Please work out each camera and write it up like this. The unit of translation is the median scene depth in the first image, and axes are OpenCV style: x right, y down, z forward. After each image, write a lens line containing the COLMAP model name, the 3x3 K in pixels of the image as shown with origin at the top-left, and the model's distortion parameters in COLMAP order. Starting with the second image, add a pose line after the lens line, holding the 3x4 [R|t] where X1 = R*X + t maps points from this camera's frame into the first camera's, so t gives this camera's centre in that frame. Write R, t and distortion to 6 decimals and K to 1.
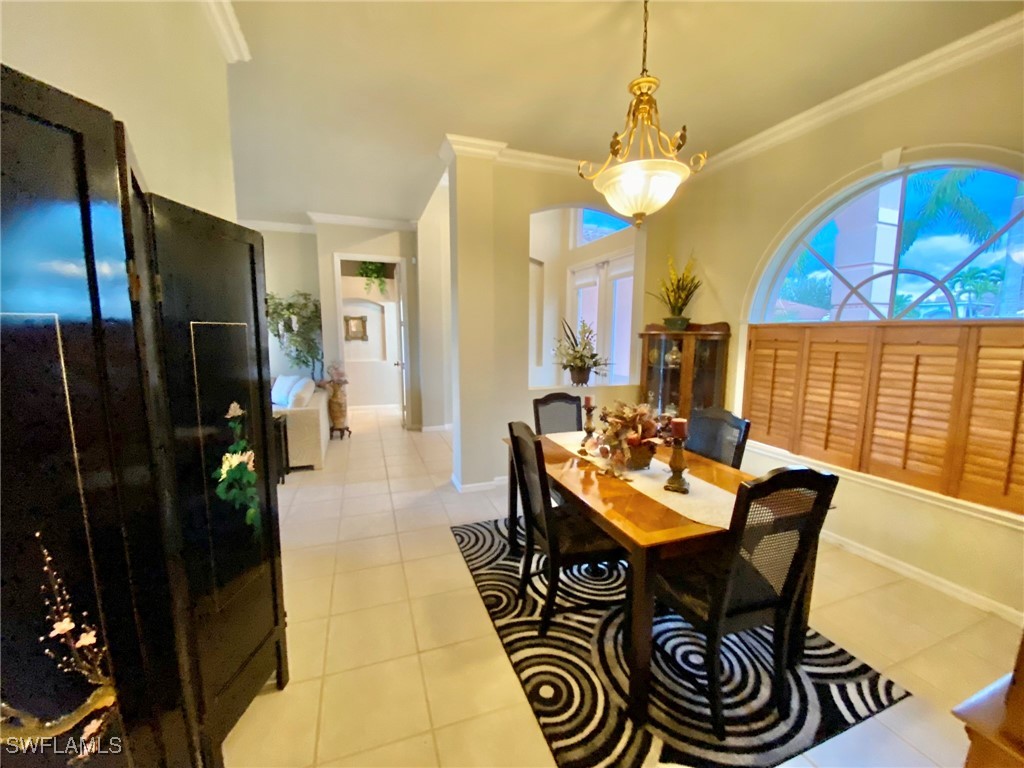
lens RADIAL K [[415.3, 0, 508.3], [0, 415.3, 388.1], [0, 0, 1]] dist [0.021109, -0.023077]
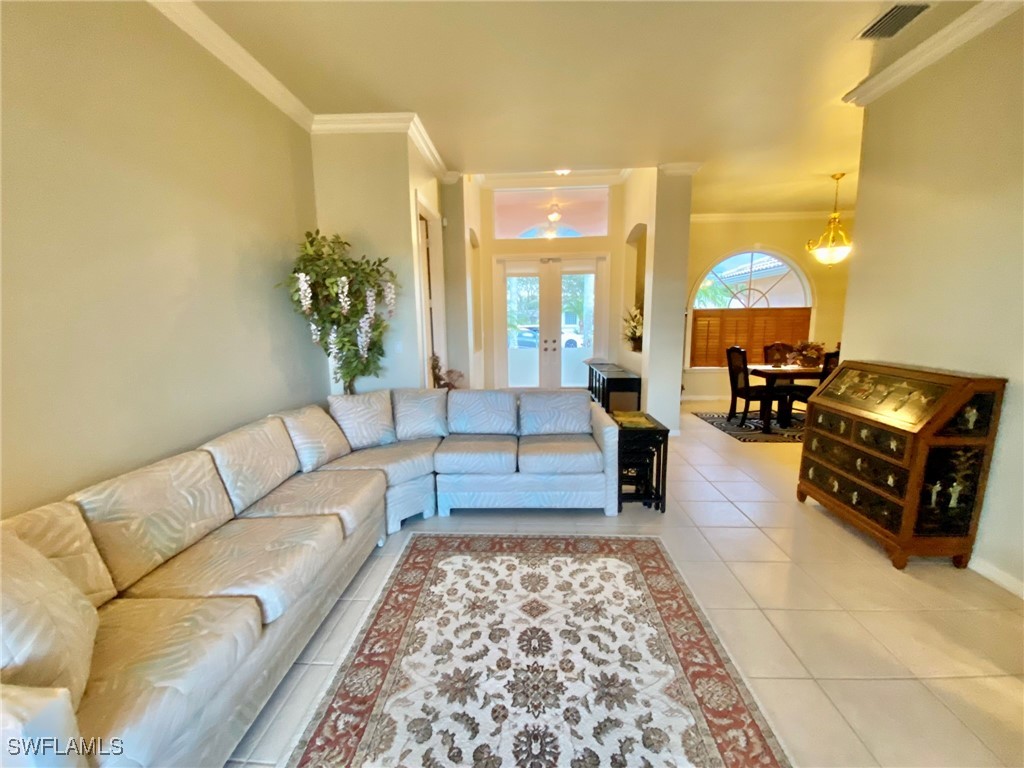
lens RADIAL K [[415.3, 0, 508.3], [0, 415.3, 388.1], [0, 0, 1]] dist [0.021109, -0.023077]
pose [[0.384917, -0.158440, 0.909250, -2.321982], [0.138089, 0.983953, 0.112999, -0.182788], [-0.912562, 0.082062, 0.400619, 1.484983]]
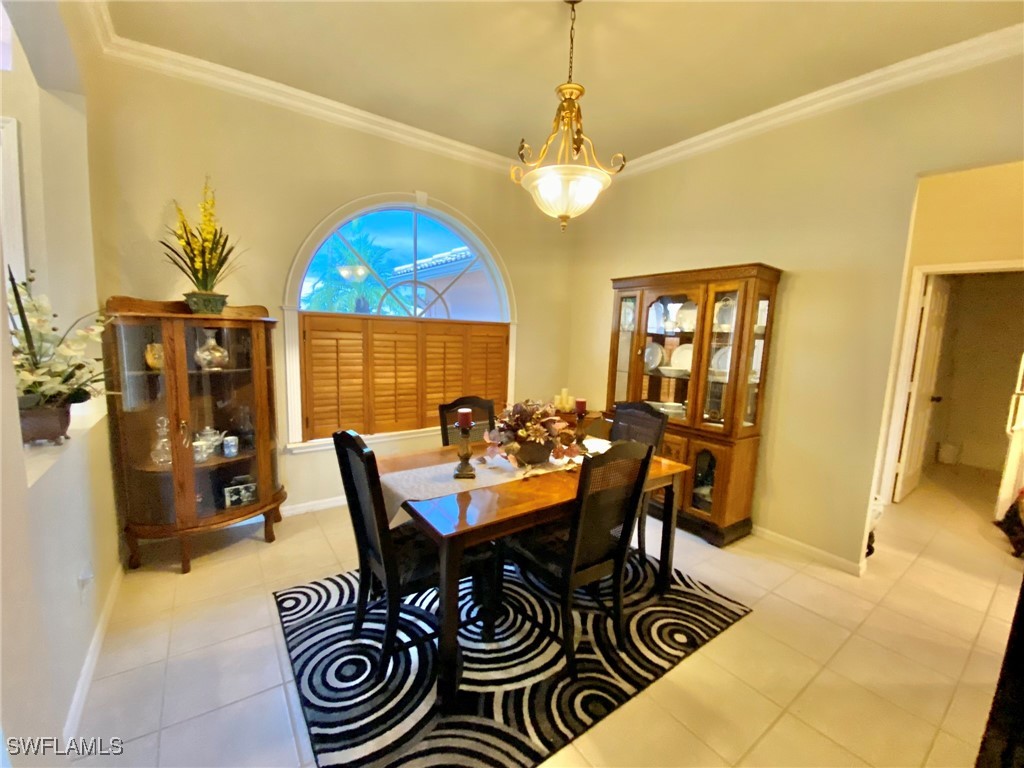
lens RADIAL K [[416.5, 0, 512.9], [0, 416.5, 386.3], [0, 0, 1]] dist [0.026004, -0.023072]
pose [[-0.275404, -0.138063, 0.951363, -0.568265], [0.090895, 0.981460, 0.168743, -0.151954], [-0.957022, 0.132947, -0.257749, 1.168855]]
